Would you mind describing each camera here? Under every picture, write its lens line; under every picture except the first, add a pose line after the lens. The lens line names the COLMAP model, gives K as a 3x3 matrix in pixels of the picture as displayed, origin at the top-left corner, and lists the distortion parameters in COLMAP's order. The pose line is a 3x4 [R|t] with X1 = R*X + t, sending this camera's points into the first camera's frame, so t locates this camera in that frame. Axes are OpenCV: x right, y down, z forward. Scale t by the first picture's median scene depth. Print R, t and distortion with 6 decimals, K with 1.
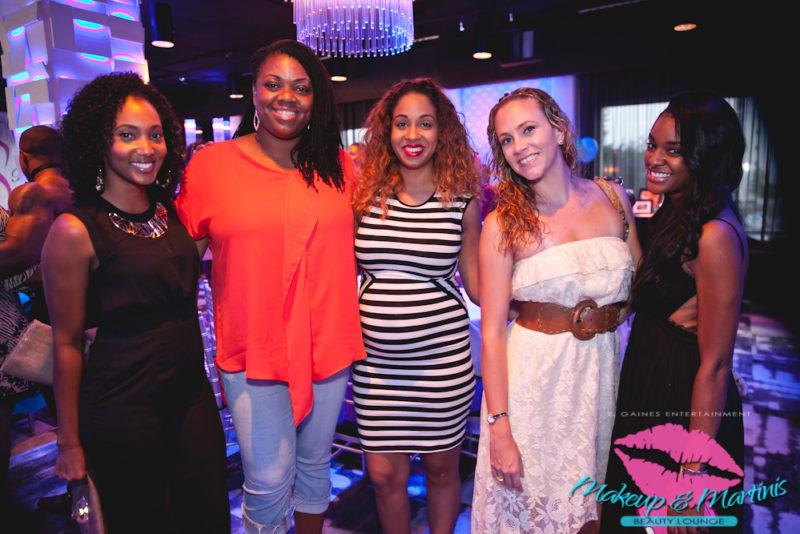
lens RADIAL K [[571.2, 0, 400.0], [0, 571.2, 267.0], [0, 0, 1]] dist [-0.011802, 0.001252]
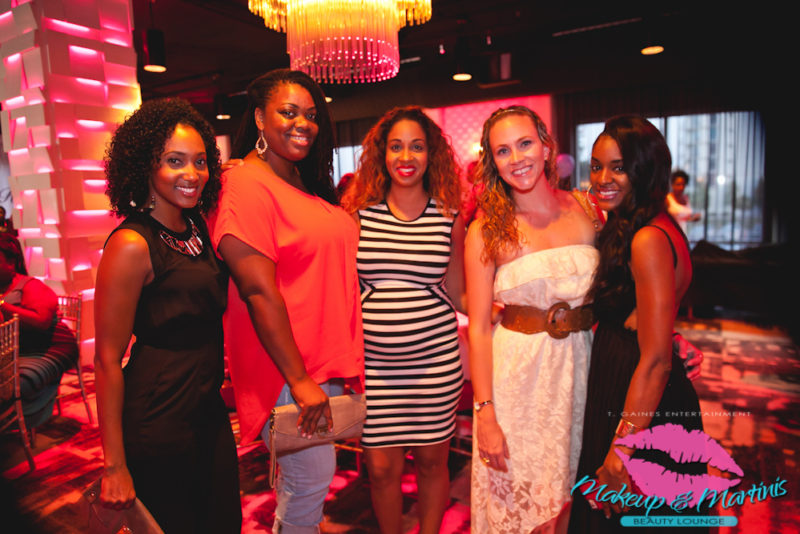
lens RADIAL K [[569.0, 0, 400.0], [0, 569.0, 267.0], [0, 0, 1]] dist [0.004780, -0.001792]
pose [[0.999448, -0.015251, 0.029507, -0.019002], [0.016064, 0.999493, -0.027505, 0.012963], [-0.029073, 0.027964, 0.999186, -0.103534]]
